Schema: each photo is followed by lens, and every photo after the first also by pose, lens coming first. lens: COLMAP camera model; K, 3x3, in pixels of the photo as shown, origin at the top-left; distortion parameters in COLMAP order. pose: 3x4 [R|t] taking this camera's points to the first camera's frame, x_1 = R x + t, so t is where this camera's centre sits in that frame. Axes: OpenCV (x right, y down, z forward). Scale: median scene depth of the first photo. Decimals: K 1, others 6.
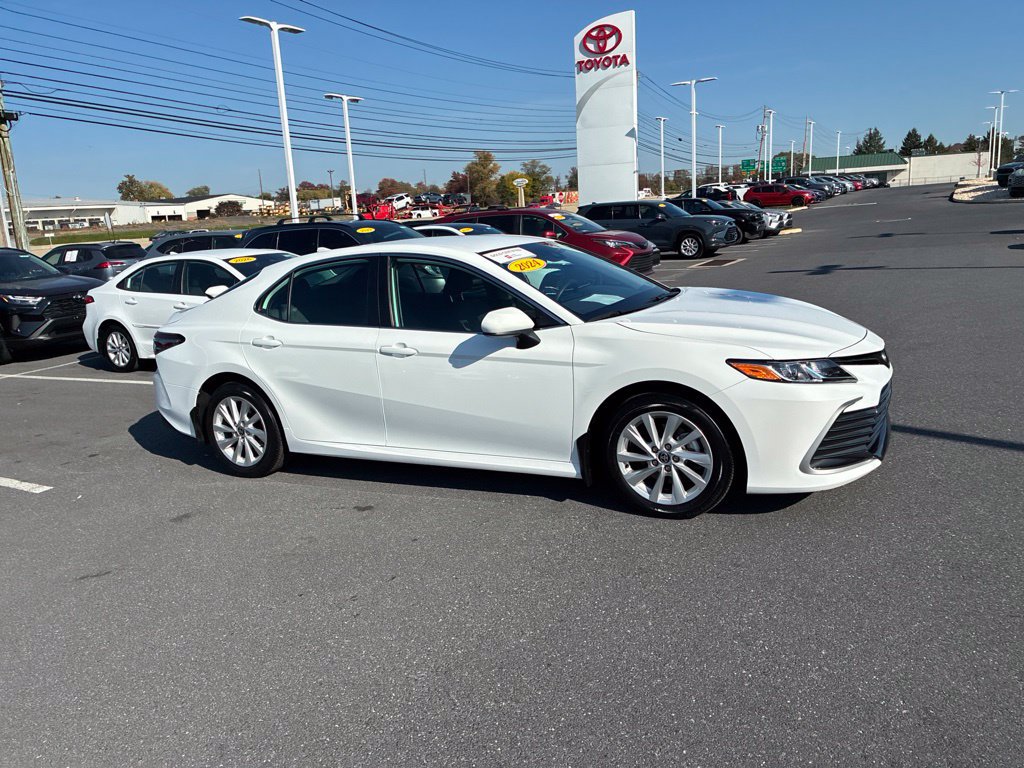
lens RADIAL K [[780.4, 0, 512.8], [0, 780.4, 380.4], [0, 0, 1]] dist [0.033001, -0.039763]
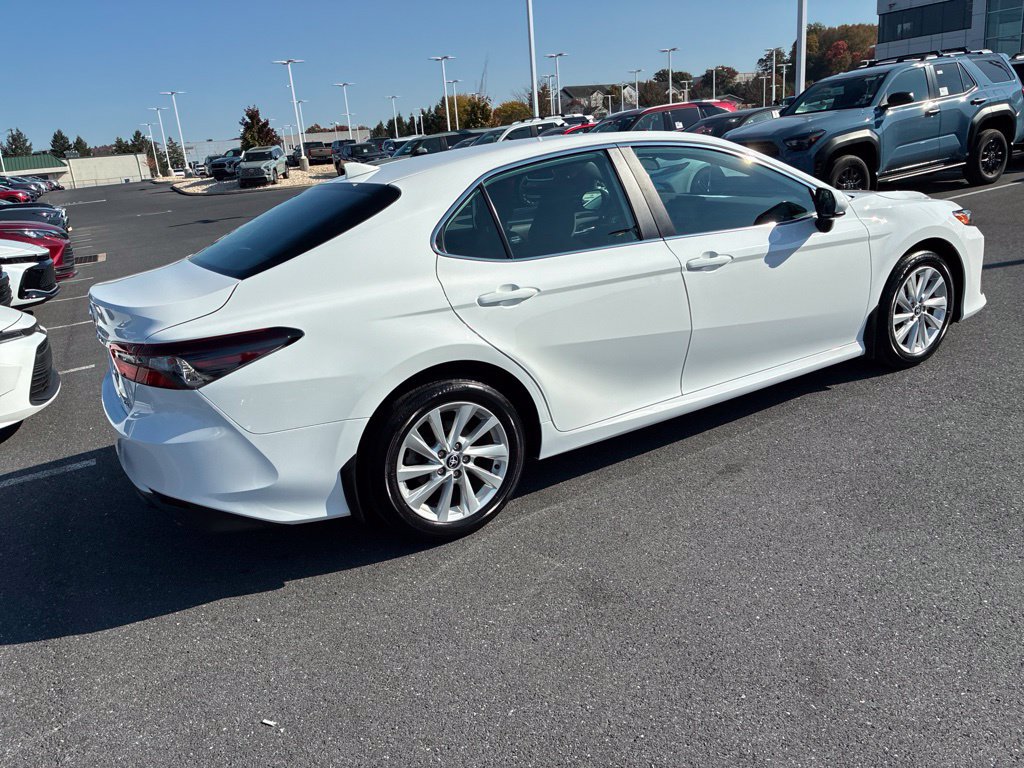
lens RADIAL K [[783.4, 0, 512.0], [0, 783.4, 384.0], [0, 0, 1]] dist [0.046425, -0.056424]
pose [[0.540761, -0.228262, 0.809614, -0.352653], [0.234168, 0.965282, 0.115744, -0.022013], [-0.807925, 0.126996, 0.575438, 0.278099]]
